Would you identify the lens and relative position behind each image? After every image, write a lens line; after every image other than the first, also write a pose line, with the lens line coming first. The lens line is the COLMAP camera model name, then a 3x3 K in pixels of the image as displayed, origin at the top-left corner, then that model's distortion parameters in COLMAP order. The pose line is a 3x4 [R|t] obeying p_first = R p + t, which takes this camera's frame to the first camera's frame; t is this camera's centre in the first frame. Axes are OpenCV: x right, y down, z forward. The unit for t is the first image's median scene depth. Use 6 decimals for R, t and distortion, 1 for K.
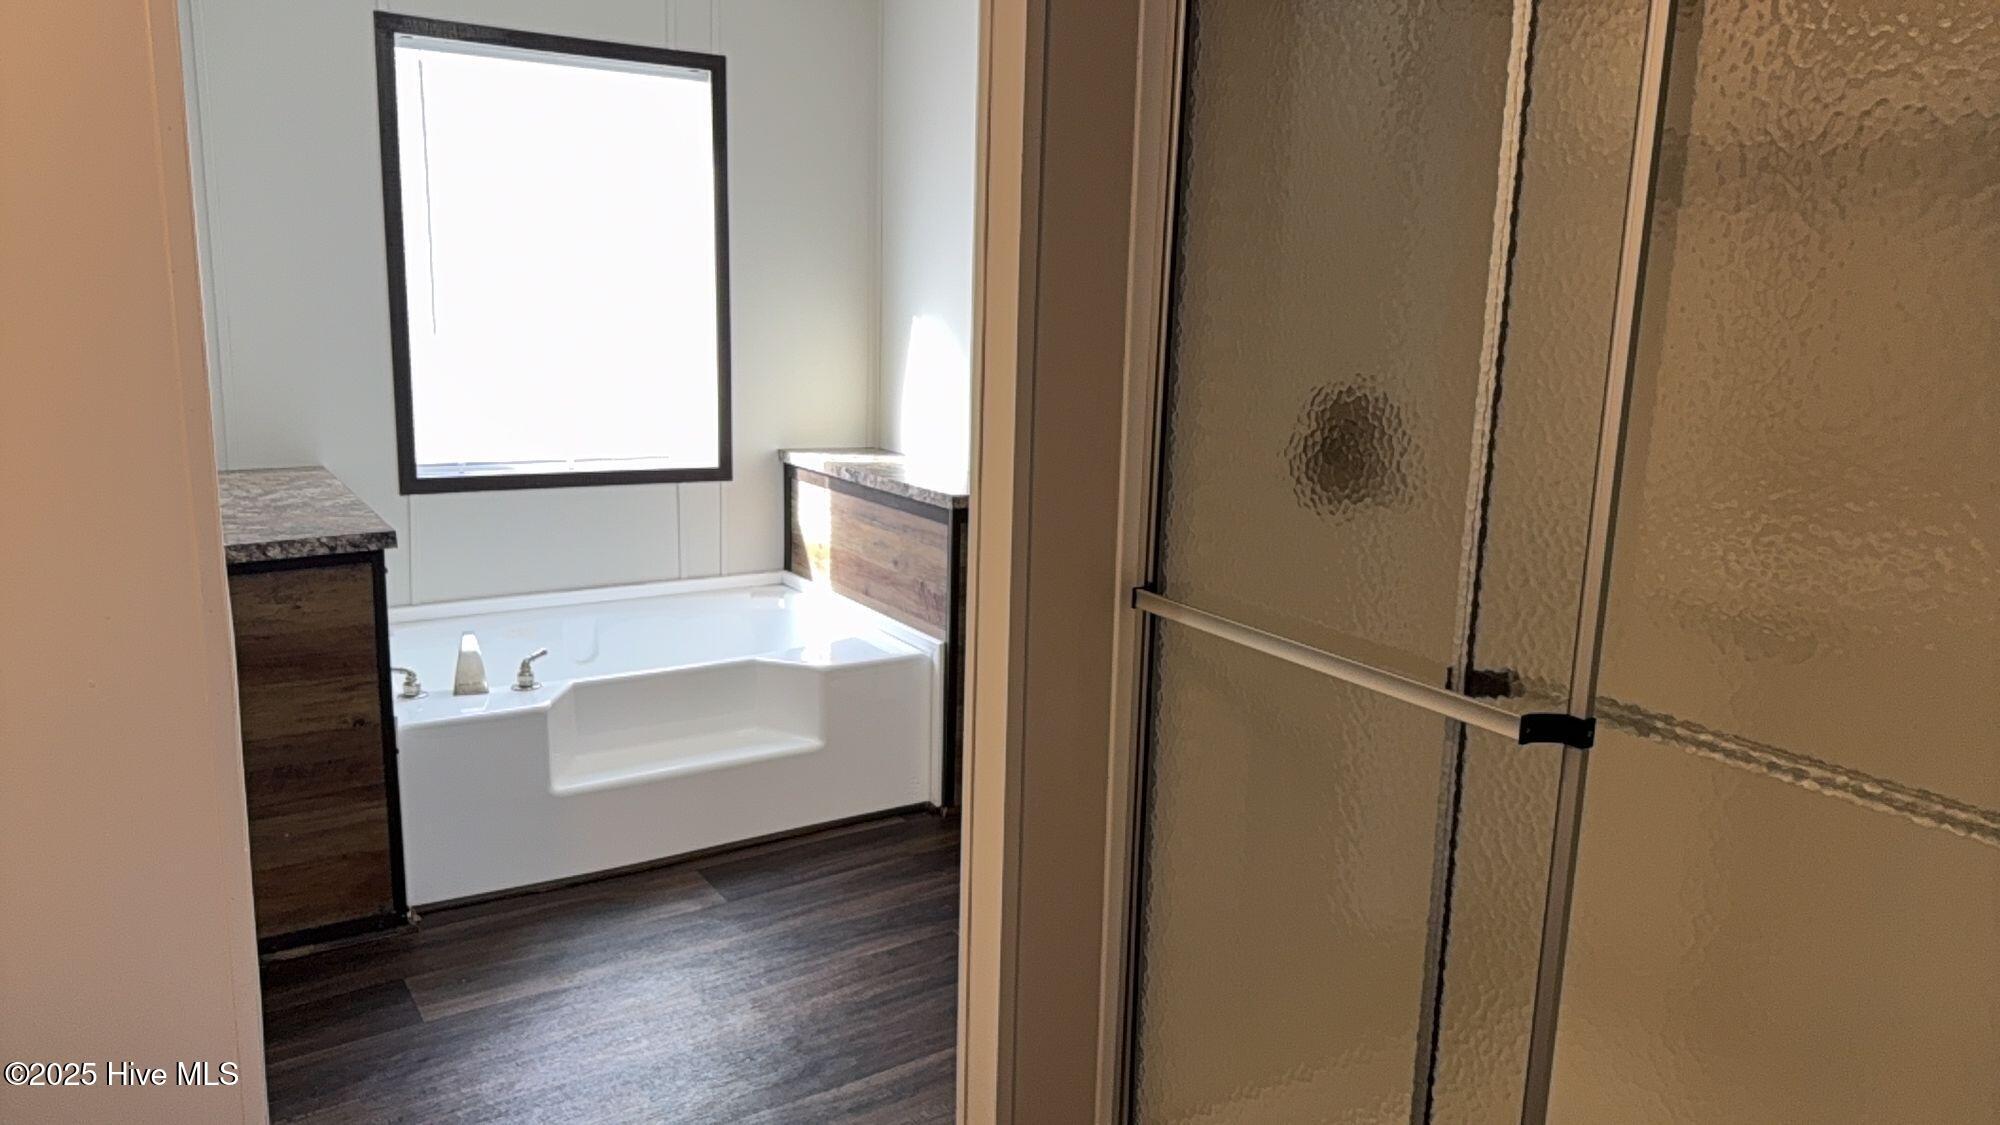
lens RADIAL K [[1350.9, 0, 1000.0], [0, 1350.9, 562.5], [0, 0, 1]] dist [0.034845, -0.002073]
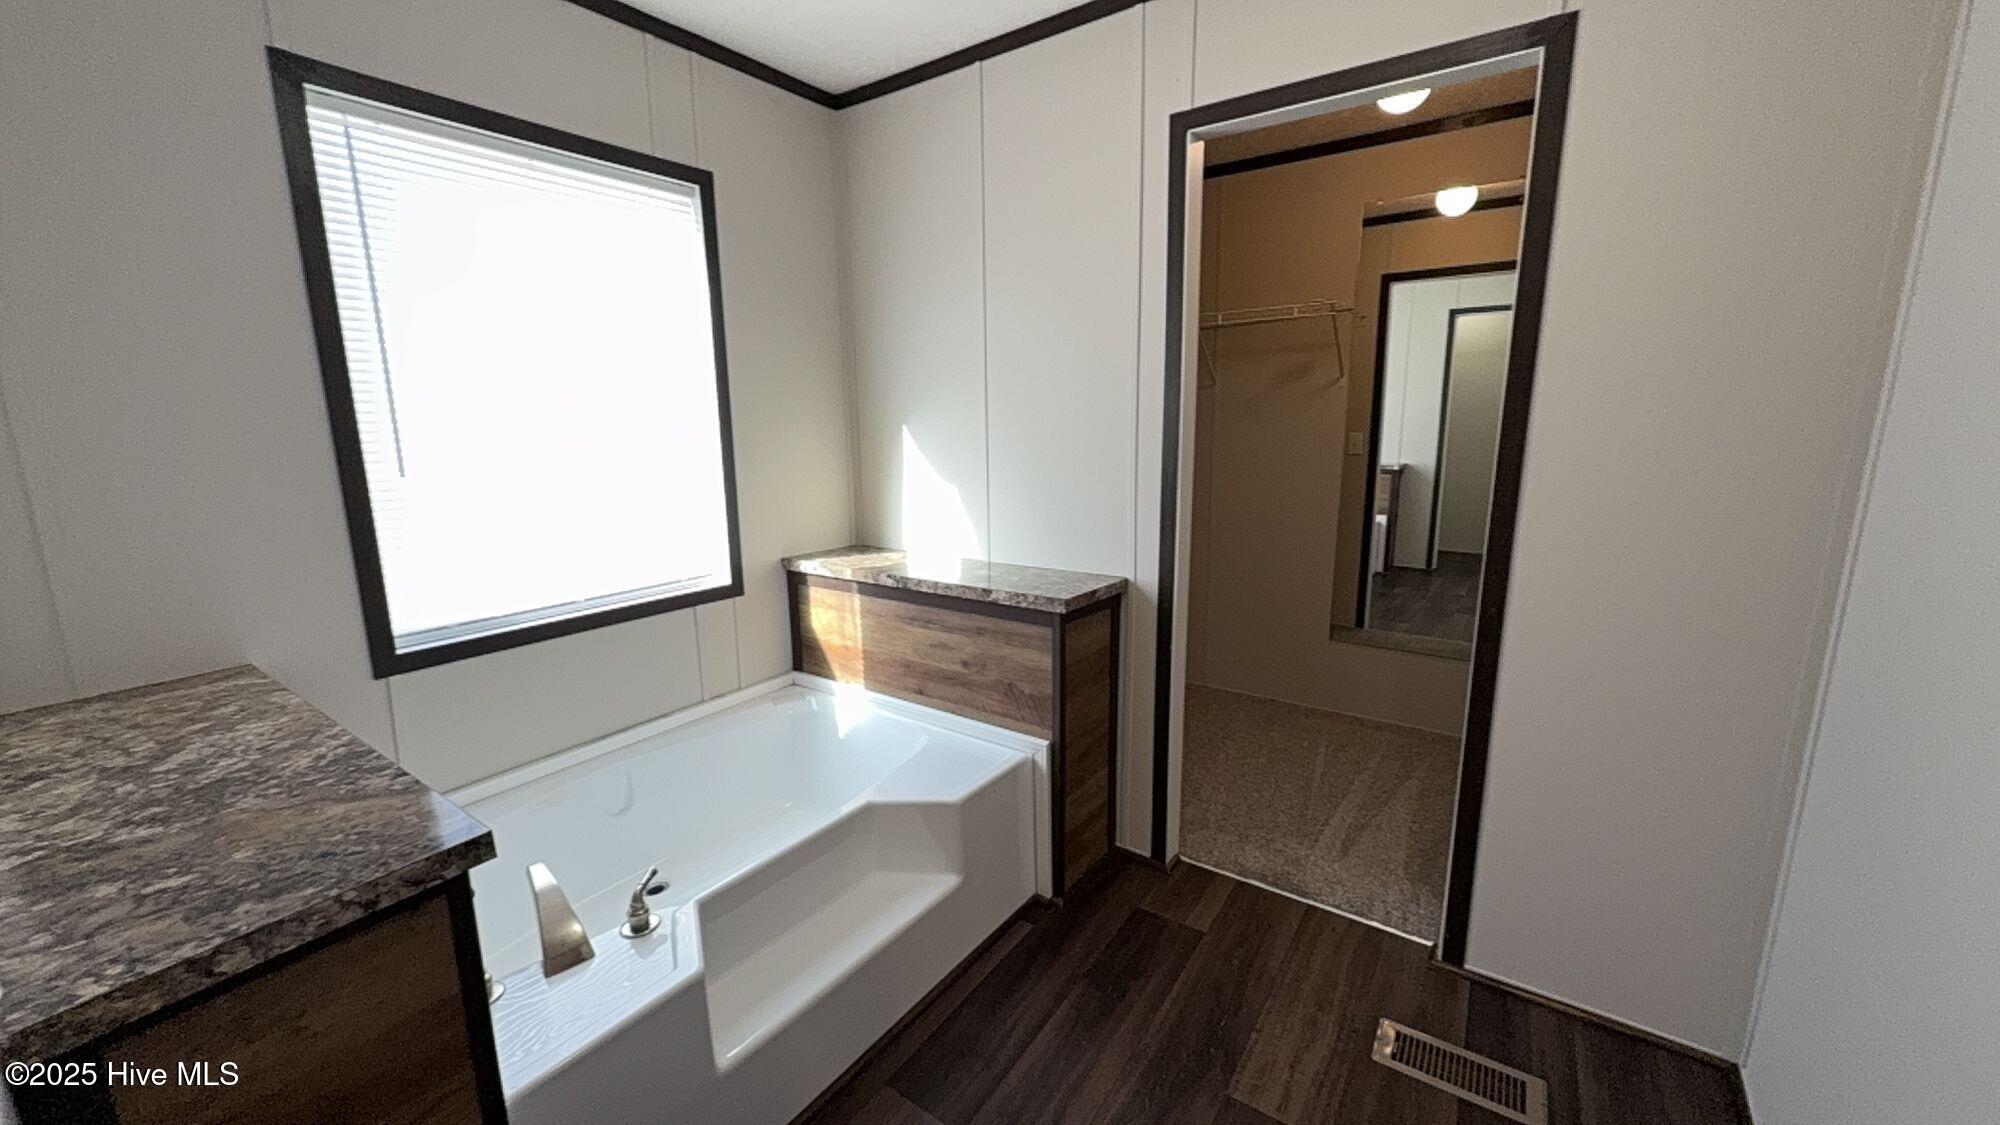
lens RADIAL K [[764.0, 0, 999.2], [0, 764.0, 569.3], [0, 0, 1]] dist [-0.001752, 0.000063]
pose [[0.928154, -0.110218, 0.355502, -0.258407], [0.108518, 0.993785, 0.024787, -0.084863], [-0.356025, 0.015572, 0.934347, 0.464880]]
